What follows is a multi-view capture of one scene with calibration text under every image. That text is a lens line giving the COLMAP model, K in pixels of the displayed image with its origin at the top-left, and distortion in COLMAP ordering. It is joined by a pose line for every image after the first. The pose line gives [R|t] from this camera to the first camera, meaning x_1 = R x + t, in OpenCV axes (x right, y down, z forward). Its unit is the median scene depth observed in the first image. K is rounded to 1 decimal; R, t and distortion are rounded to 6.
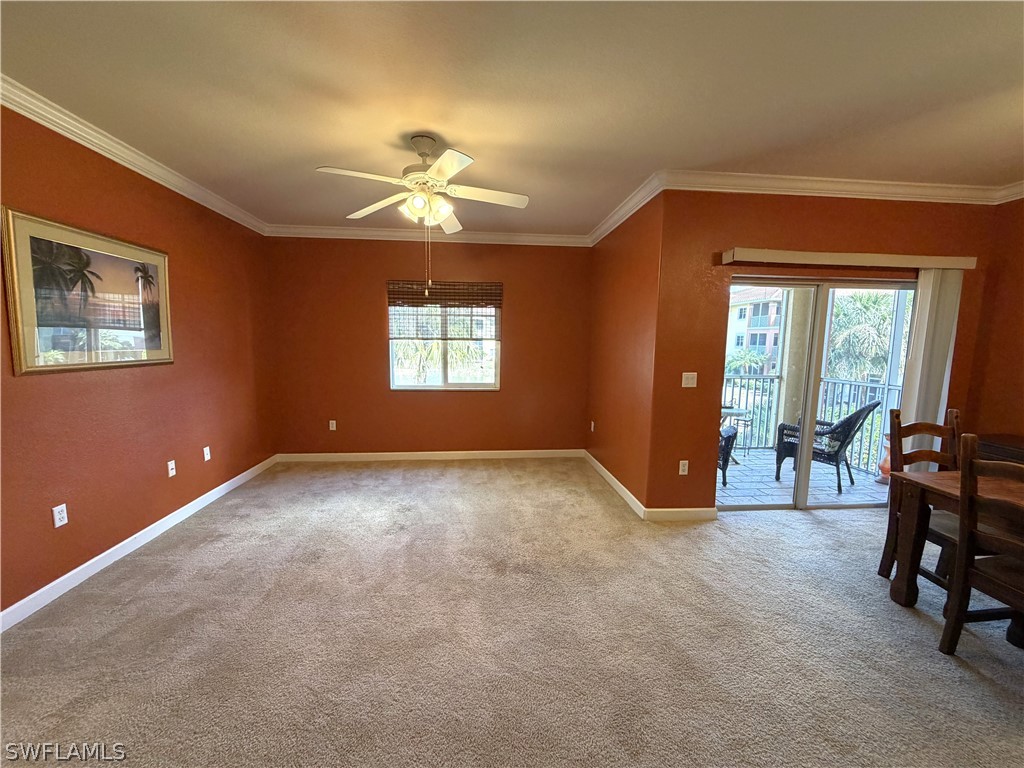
lens RADIAL K [[409.2, 0, 511.7], [0, 409.2, 383.3], [0, 0, 1]] dist [0.002941, -0.000043]
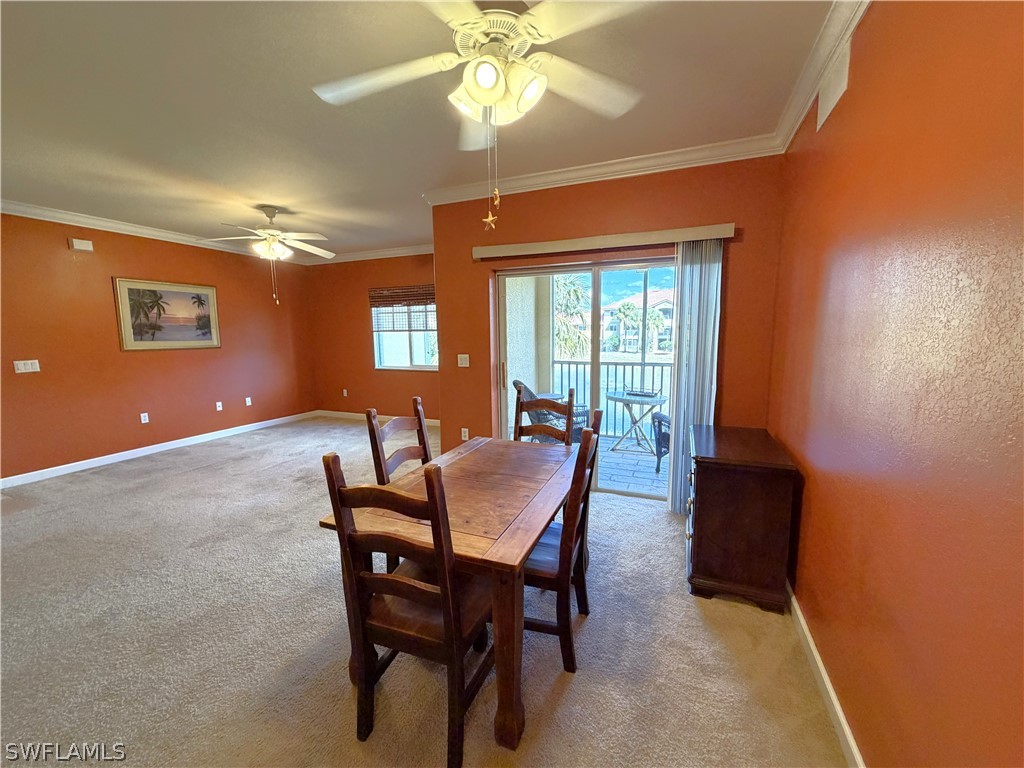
lens RADIAL K [[409.2, 0, 510.6], [0, 409.2, 382.8], [0, 0, 1]] dist [0.002941, -0.000043]
pose [[0.884113, 0.037426, -0.465772, 0.791701], [-0.028738, 0.999255, 0.025745, 0.015293], [0.466389, -0.009376, 0.884530, 0.003701]]
